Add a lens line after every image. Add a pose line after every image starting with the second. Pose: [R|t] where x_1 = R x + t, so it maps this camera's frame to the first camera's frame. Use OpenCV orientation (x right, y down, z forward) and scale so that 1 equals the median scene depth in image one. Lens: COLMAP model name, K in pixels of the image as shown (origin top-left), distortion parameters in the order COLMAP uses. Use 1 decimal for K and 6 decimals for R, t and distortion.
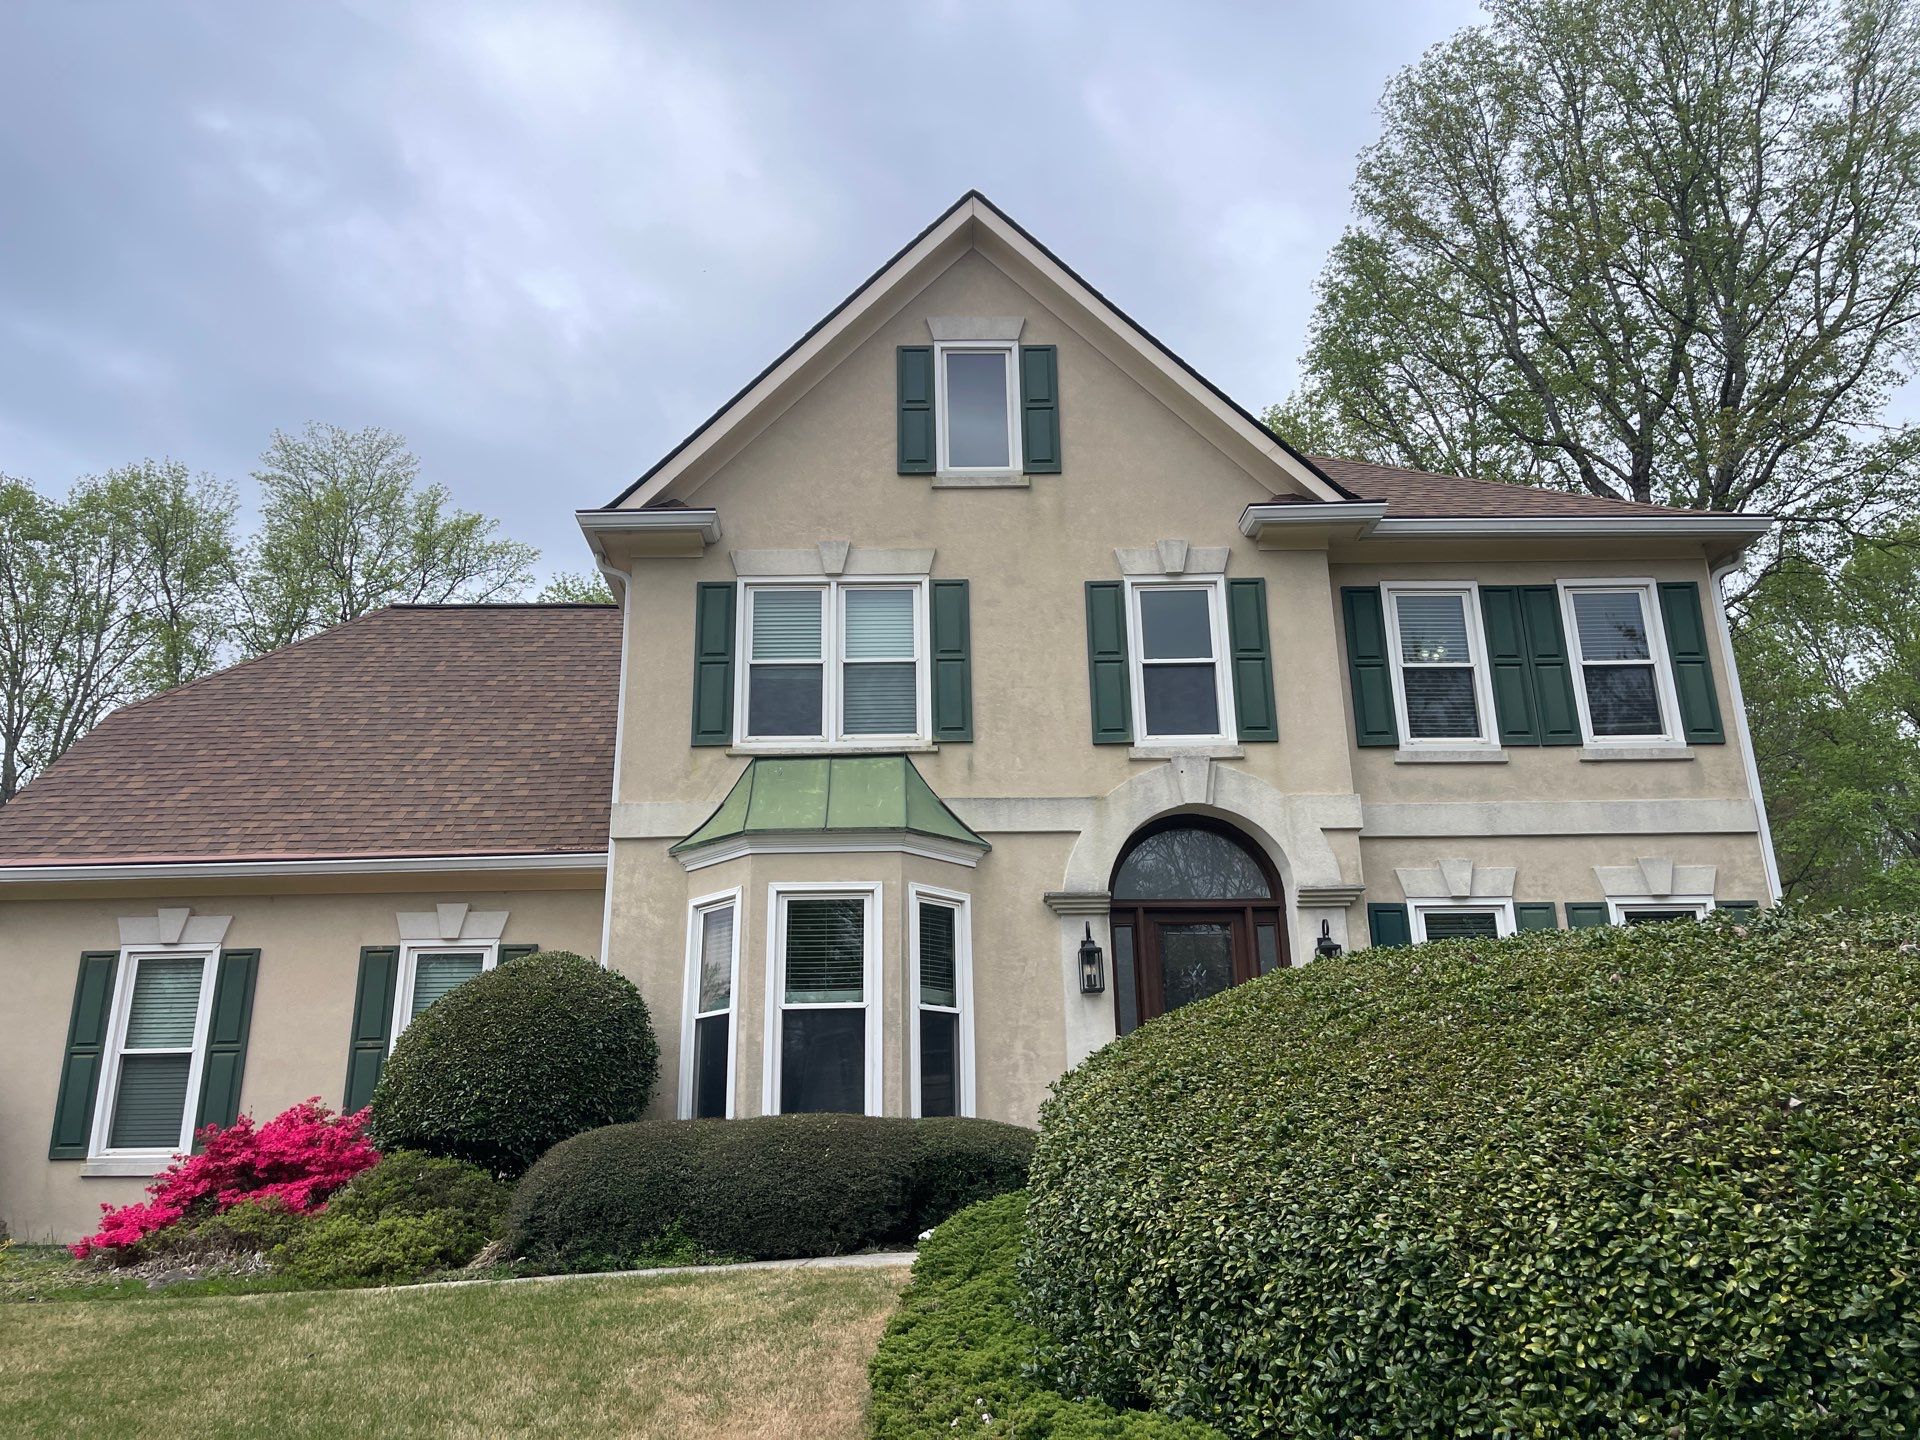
lens RADIAL K [[1453.5, 0, 961.6], [0, 1453.5, 717.7], [0, 0, 1]] dist [0.008003, 0.000705]
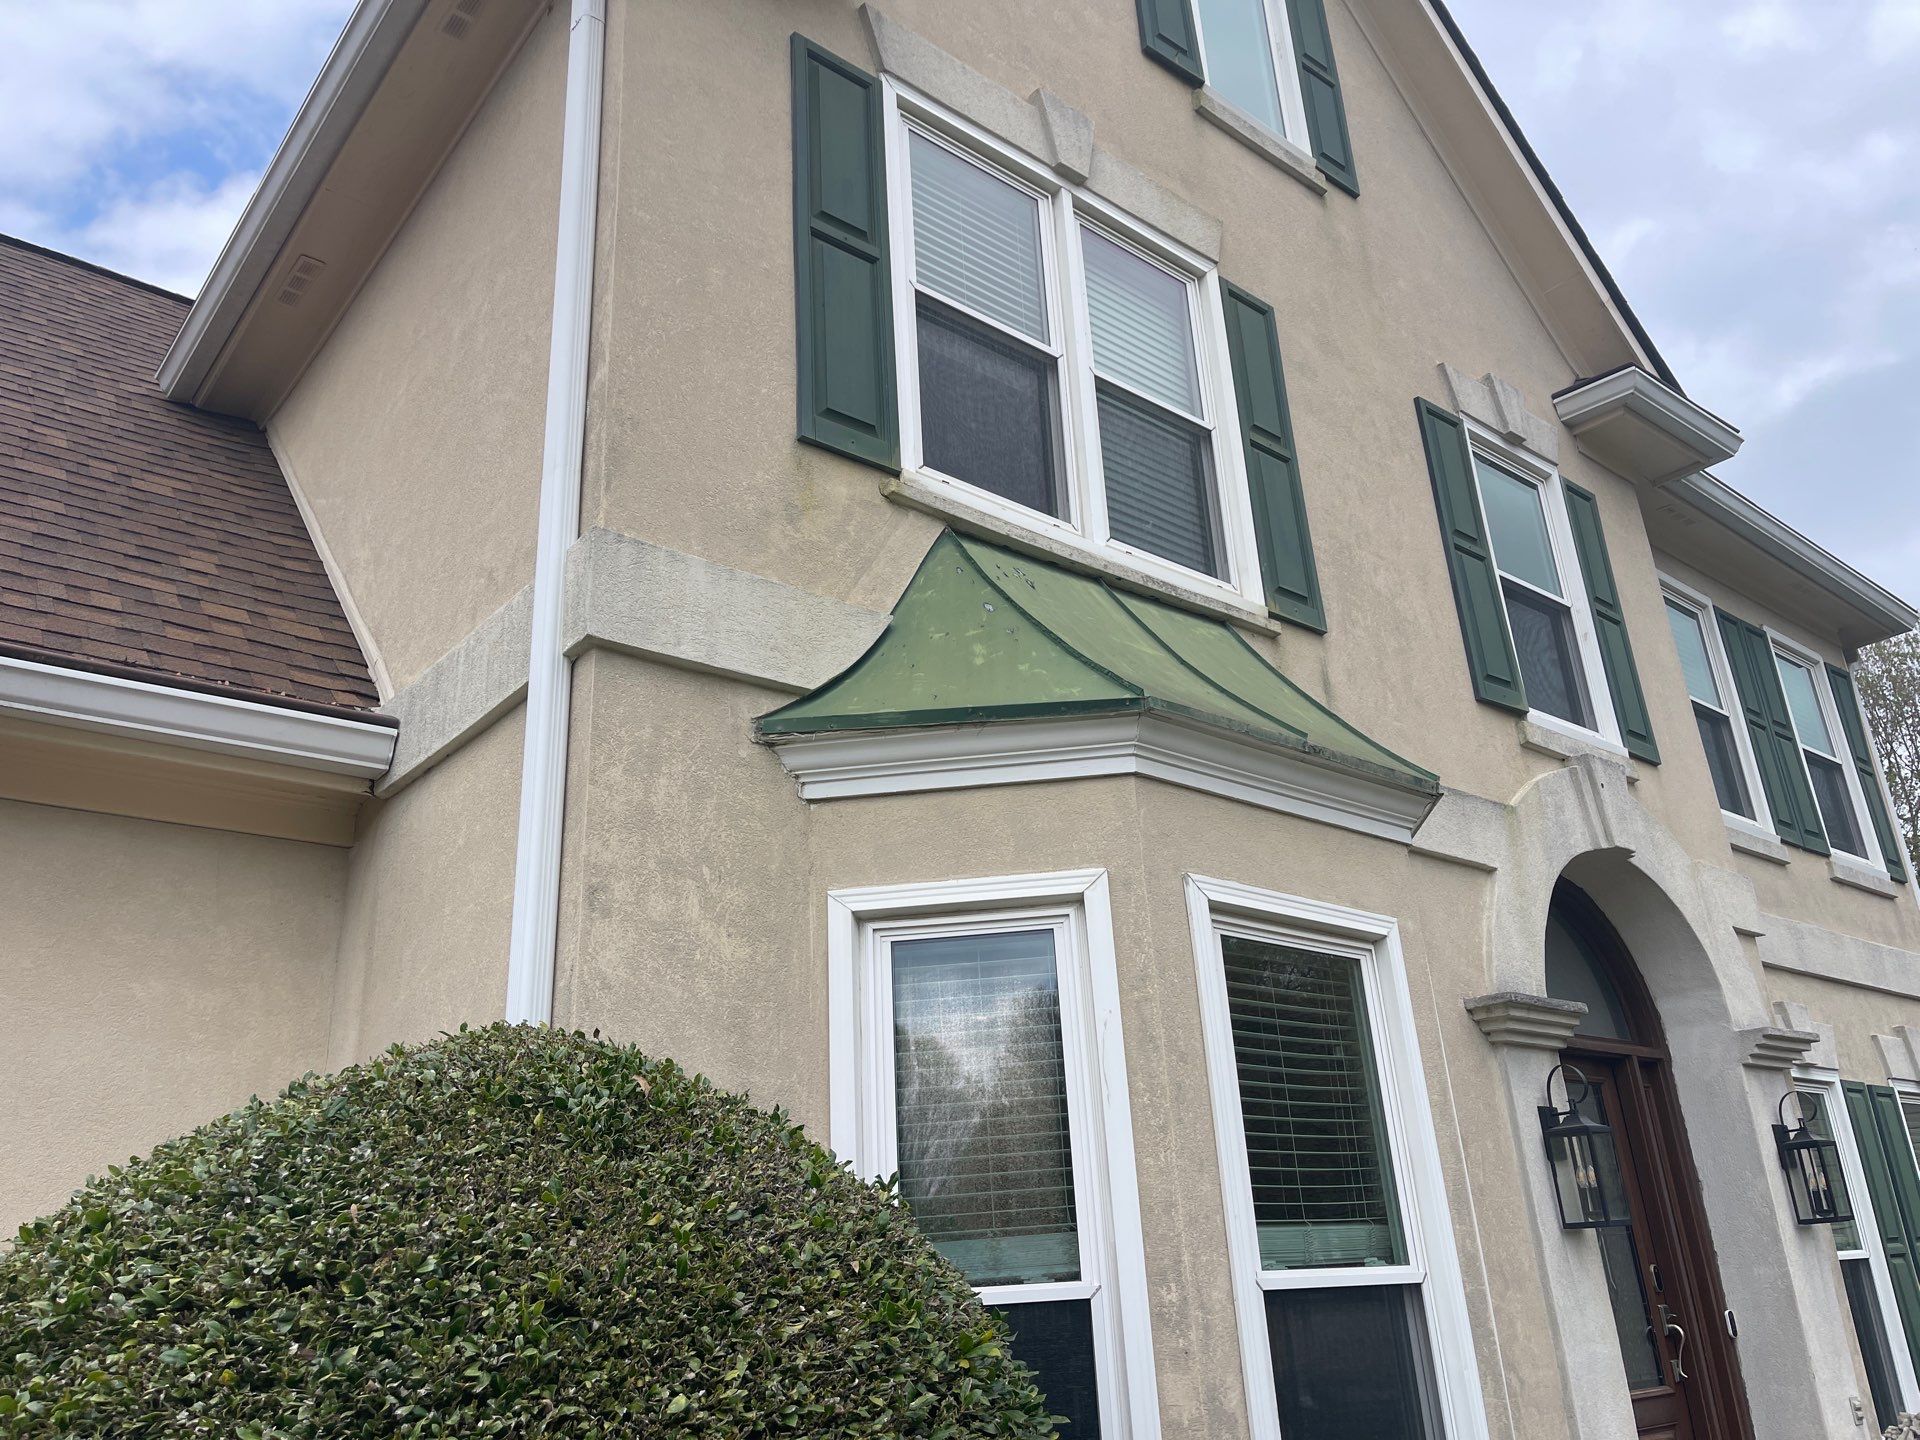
lens RADIAL K [[1453.5, 0, 955.8], [0, 1453.5, 723.6], [0, 0, 1]] dist [0.008003, 0.000705]
pose [[0.776024, 0.212653, 0.593772, -0.343167], [-0.167849, 0.977126, -0.130579, 0.121750], [-0.607958, 0.001669, 0.793967, 0.714486]]
